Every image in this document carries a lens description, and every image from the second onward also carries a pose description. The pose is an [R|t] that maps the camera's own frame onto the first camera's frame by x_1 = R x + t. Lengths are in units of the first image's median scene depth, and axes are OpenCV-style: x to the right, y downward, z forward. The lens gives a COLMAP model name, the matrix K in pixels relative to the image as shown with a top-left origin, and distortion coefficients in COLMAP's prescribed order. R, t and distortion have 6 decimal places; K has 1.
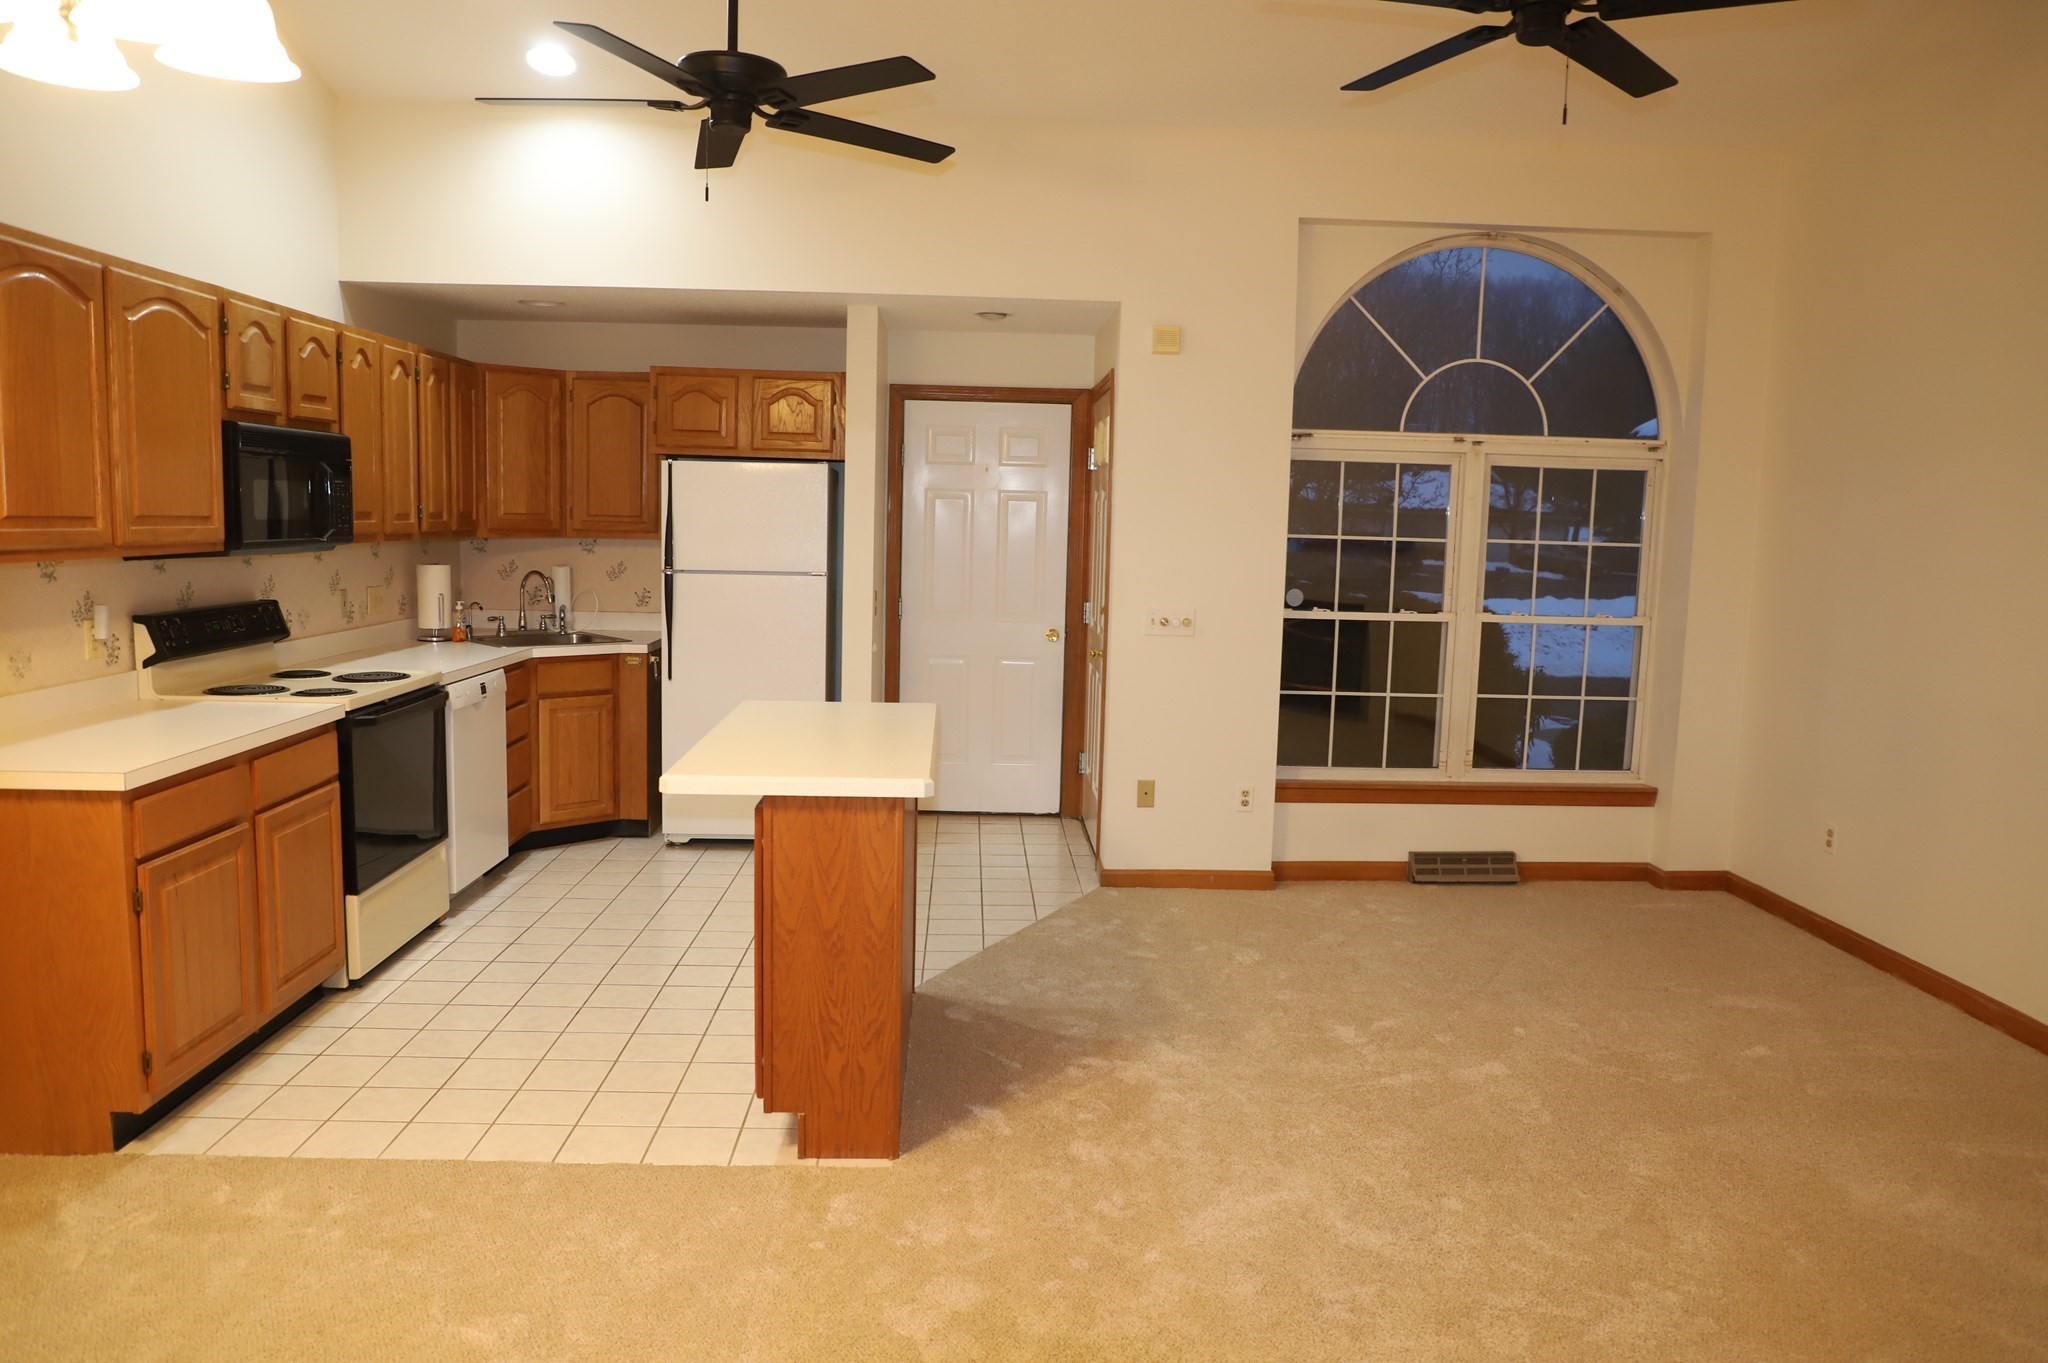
lens RADIAL K [[1416.1, 0, 1033.0], [0, 1416.1, 683.4], [0, 0, 1]] dist [-0.055909, 0.009395]
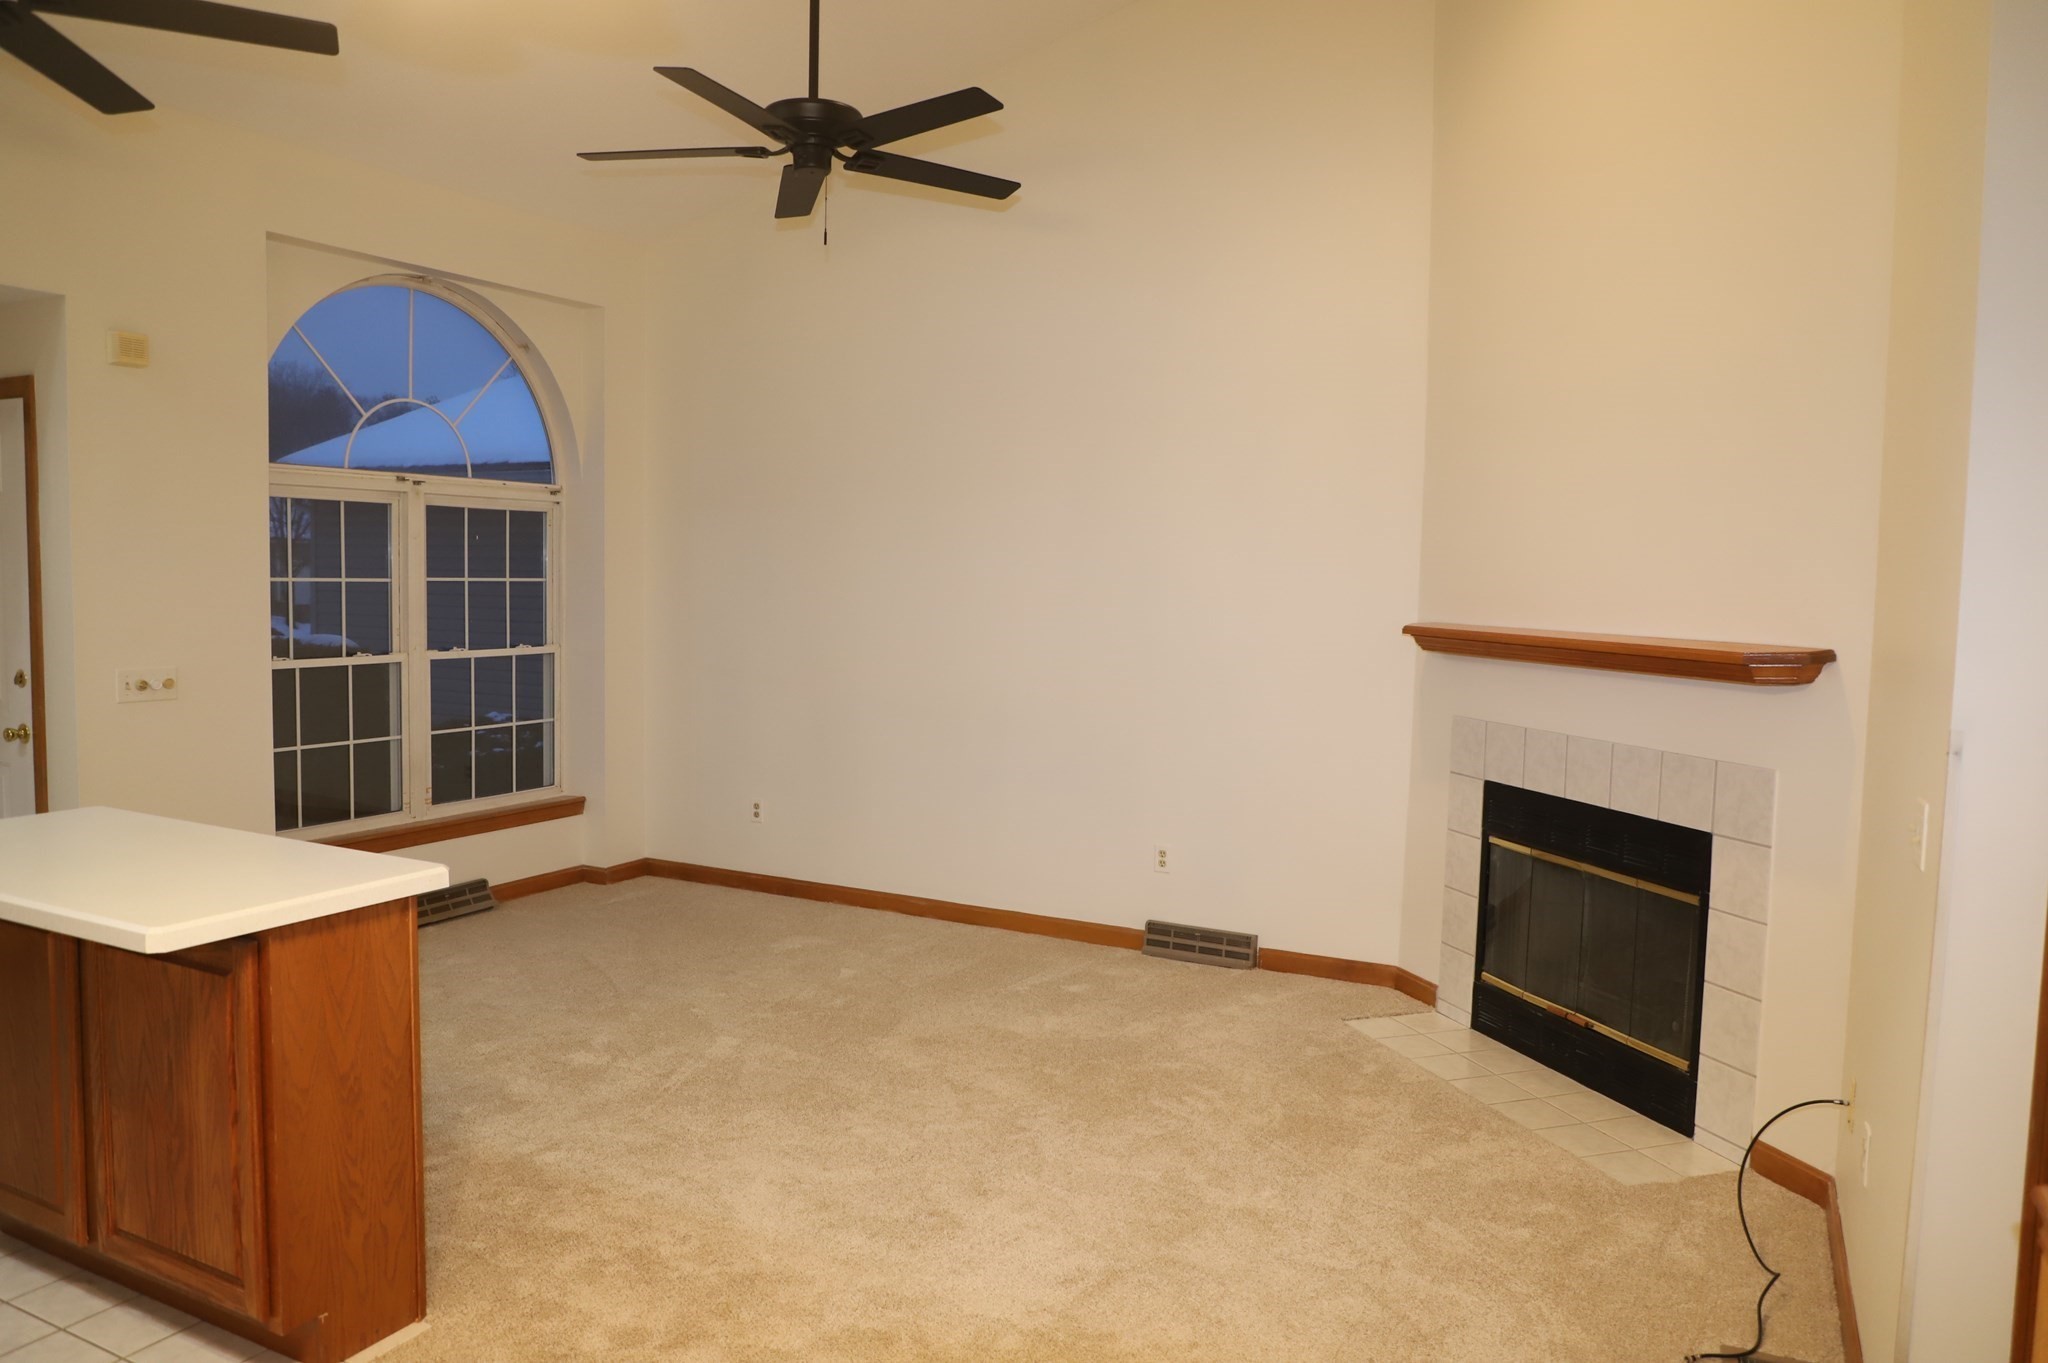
lens RADIAL K [[1416.1, 0, 1034.4], [0, 1416.1, 677.7], [0, 0, 1]] dist [-0.055909, 0.009395]
pose [[0.487775, -0.079347, 0.869356, -0.362497], [0.099528, 0.994422, 0.034920, -0.024000], [-0.867277, 0.069492, 0.492952, 0.138364]]
